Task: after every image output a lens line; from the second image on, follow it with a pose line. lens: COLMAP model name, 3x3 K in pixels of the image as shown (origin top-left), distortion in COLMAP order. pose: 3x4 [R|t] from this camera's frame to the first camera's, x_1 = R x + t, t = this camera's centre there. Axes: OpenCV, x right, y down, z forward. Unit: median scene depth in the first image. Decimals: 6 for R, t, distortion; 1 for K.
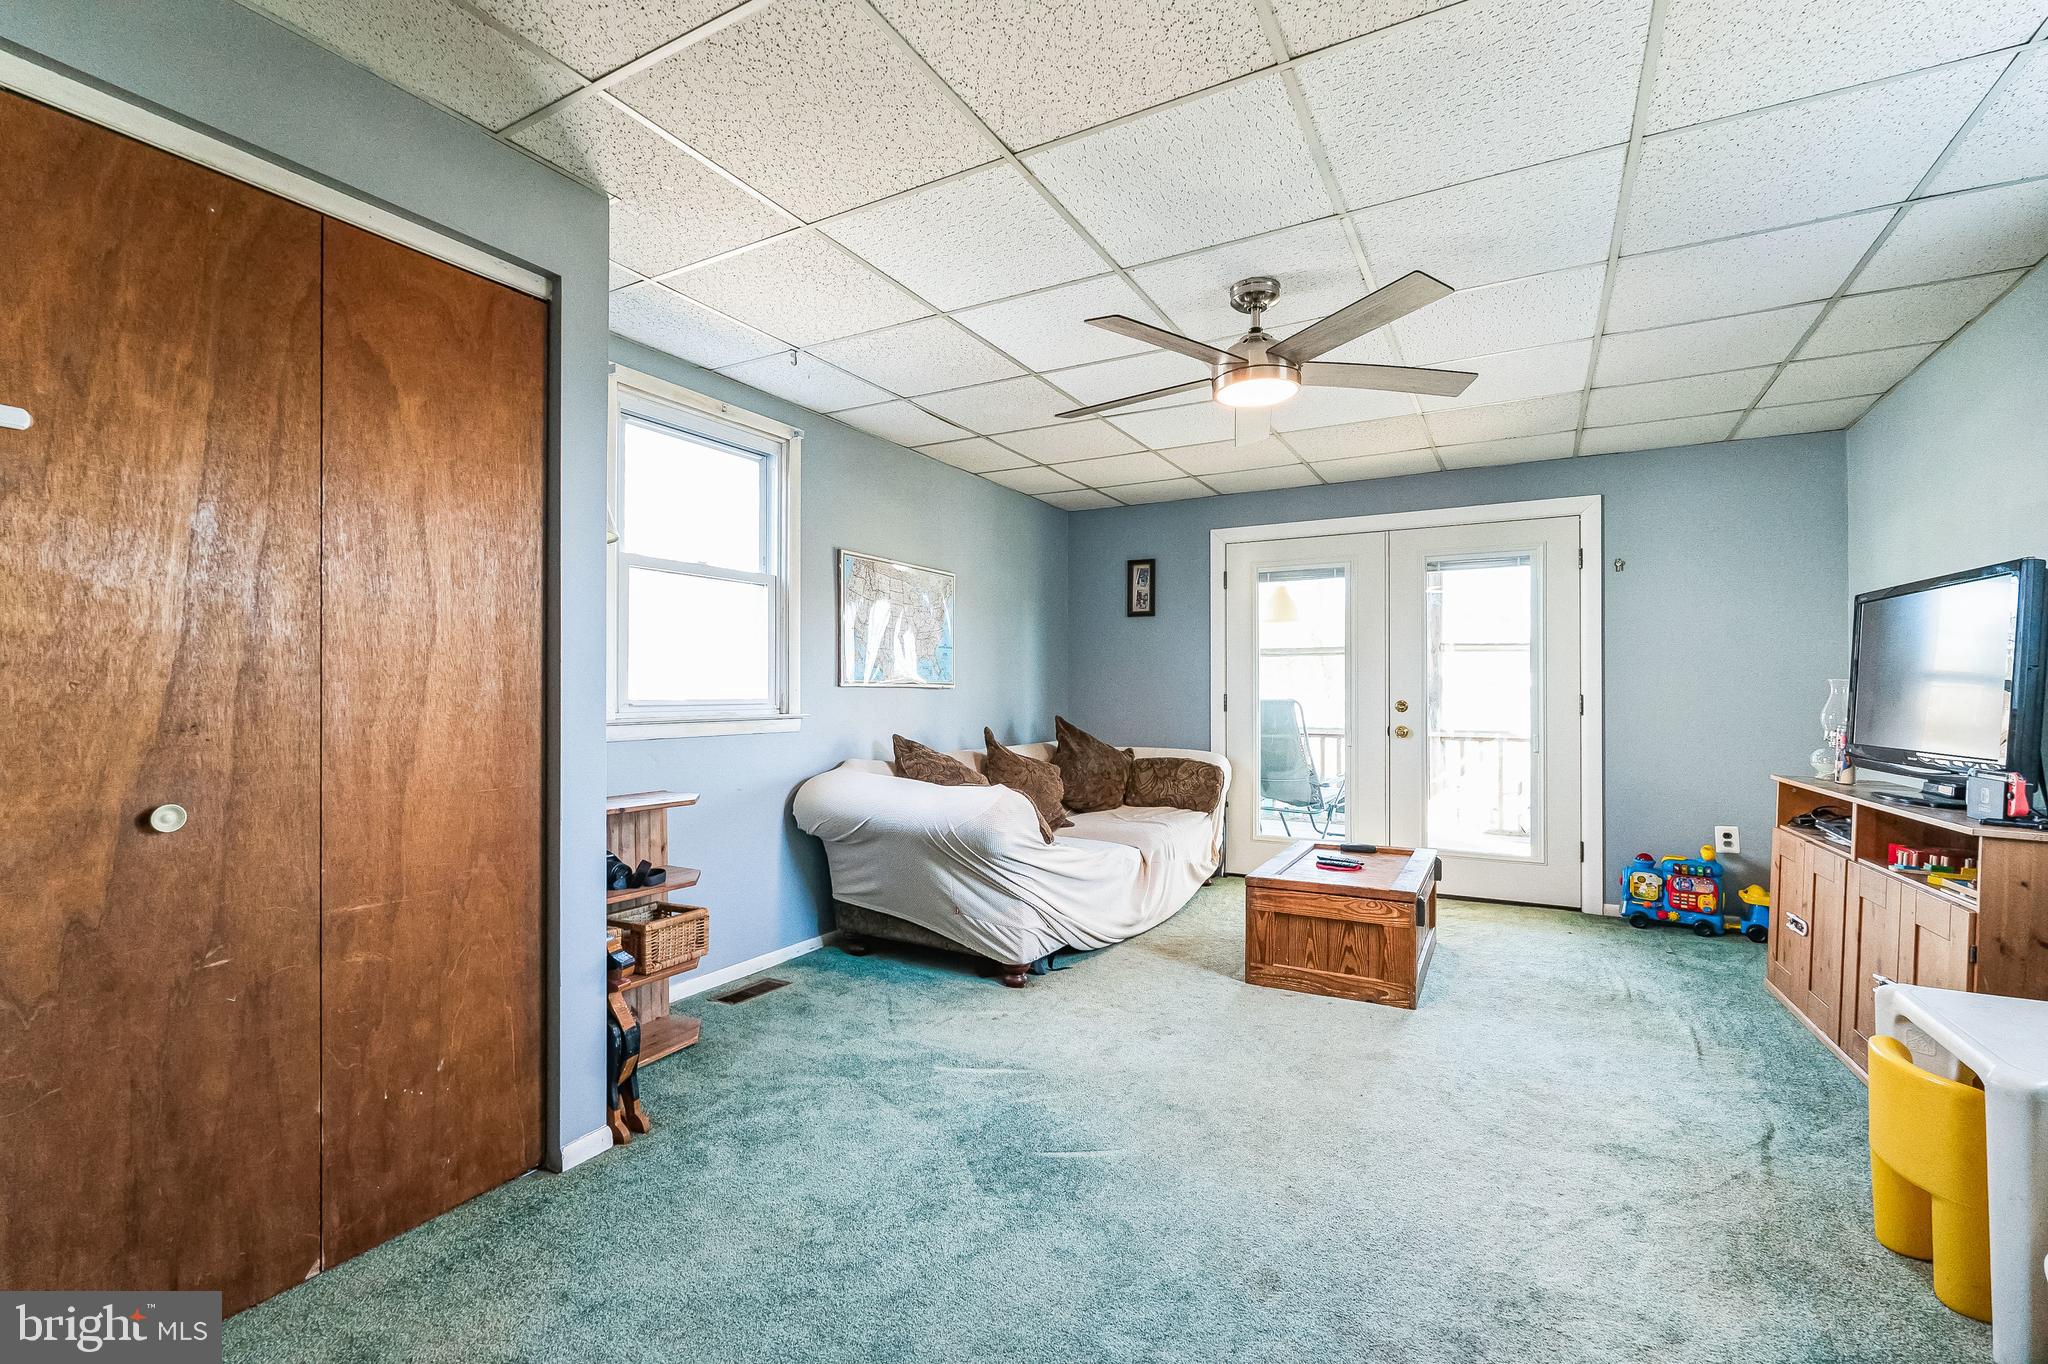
lens RADIAL K [[902.3, 0, 1024.0], [0, 902.3, 682.0], [0, 0, 1]] dist [-0.000664, -0.000356]
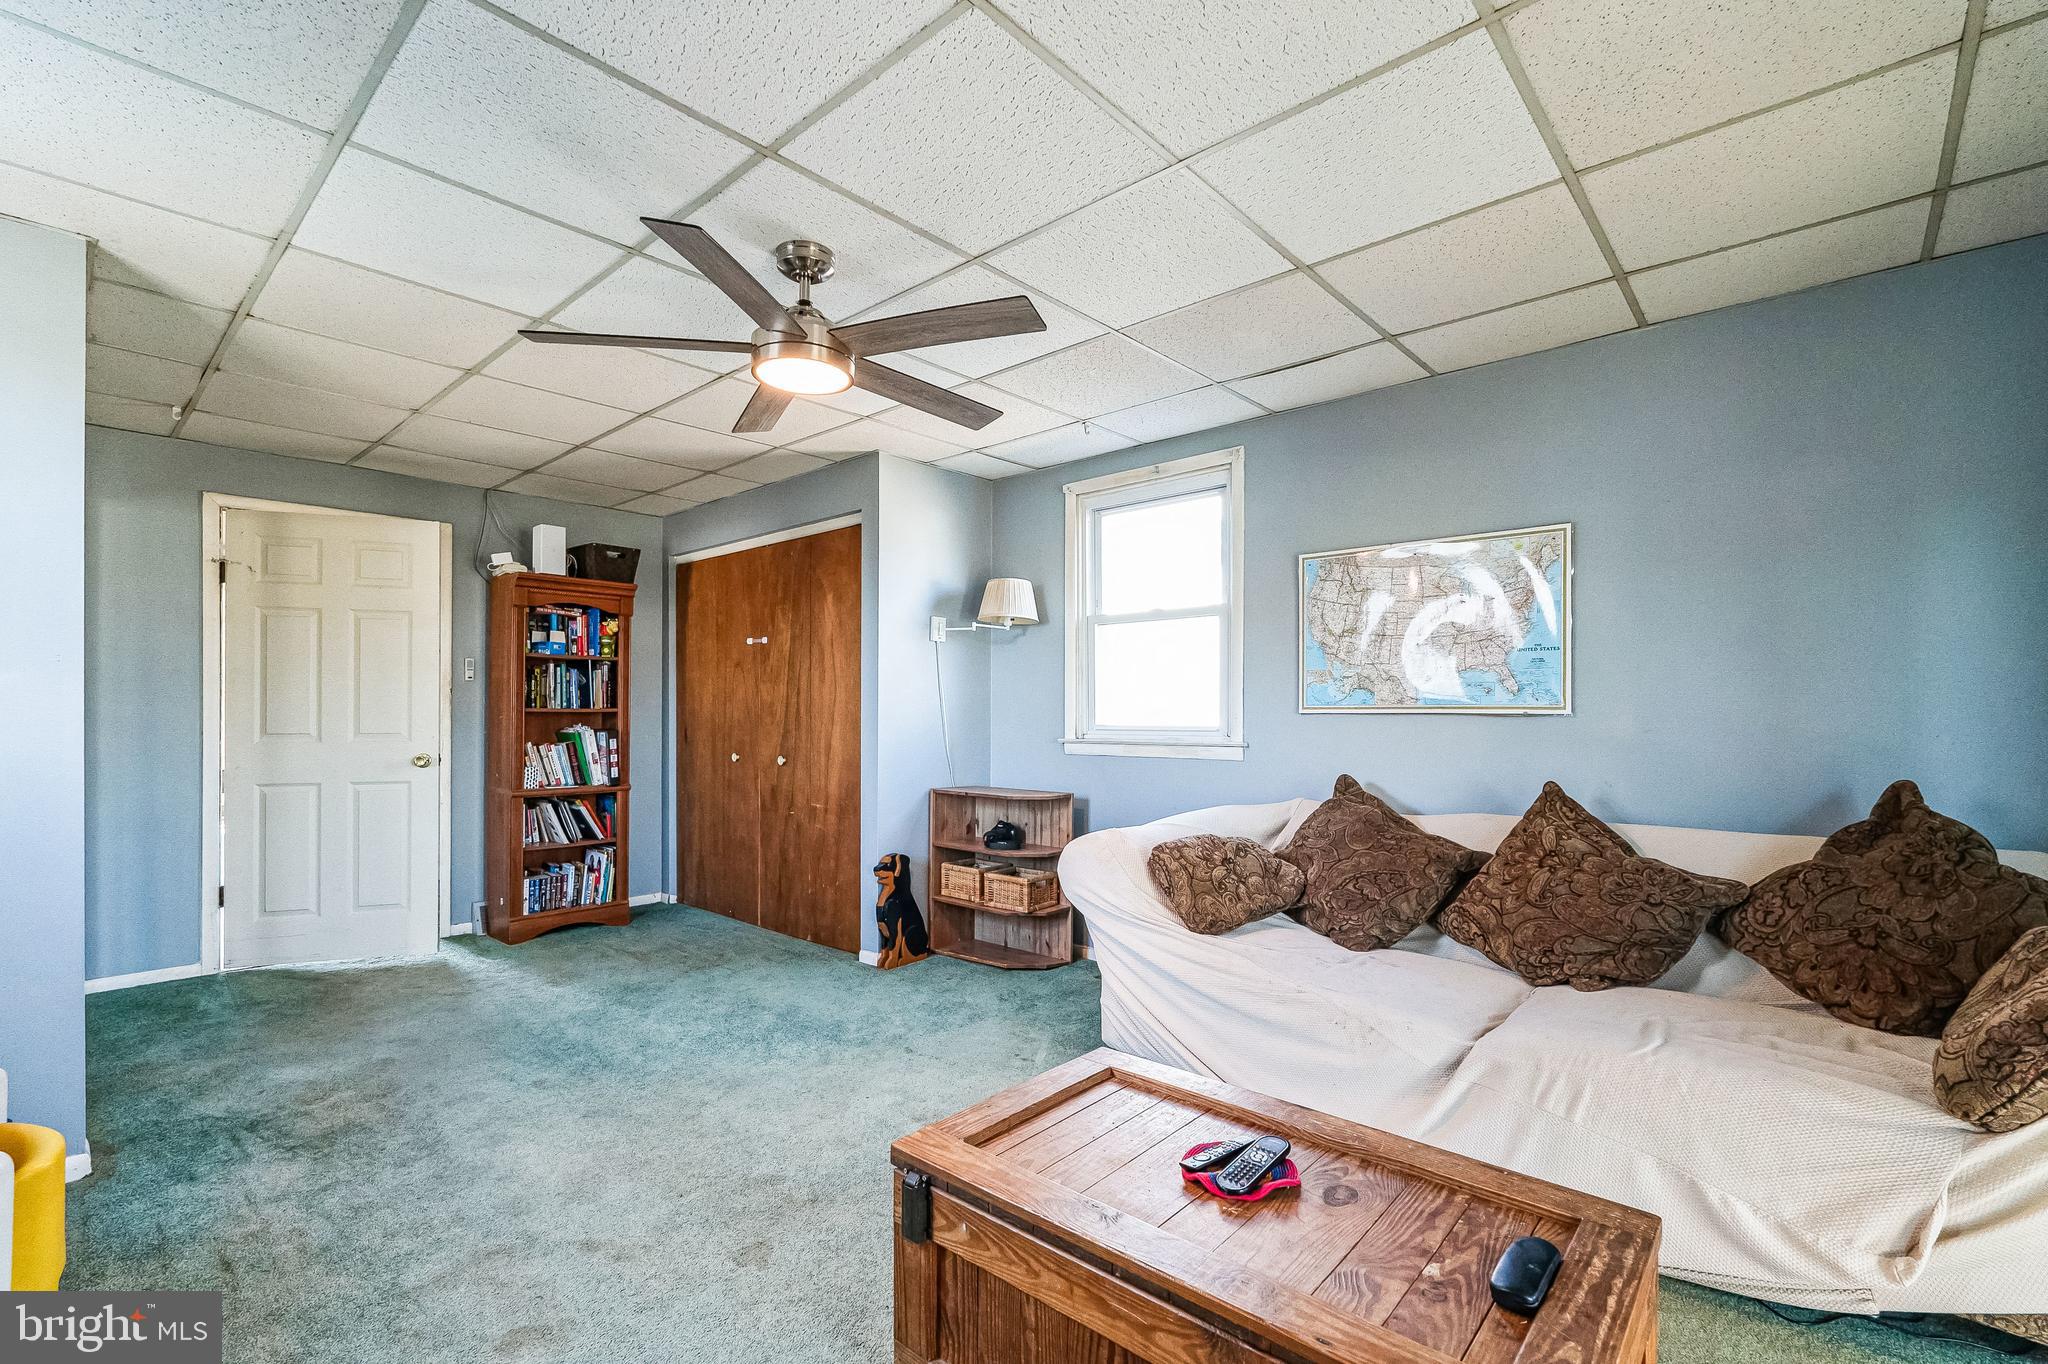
lens RADIAL K [[909.2, 0, 1028.2], [0, 909.2, 714.0], [0, 0, 1]] dist [-0.001014, 0.000037]
pose [[-0.215348, -0.001336, -0.976536, 0.861579], [0.012628, 0.999912, -0.004153, 0.006797], [0.976456, -0.013227, -0.215312, 1.138397]]
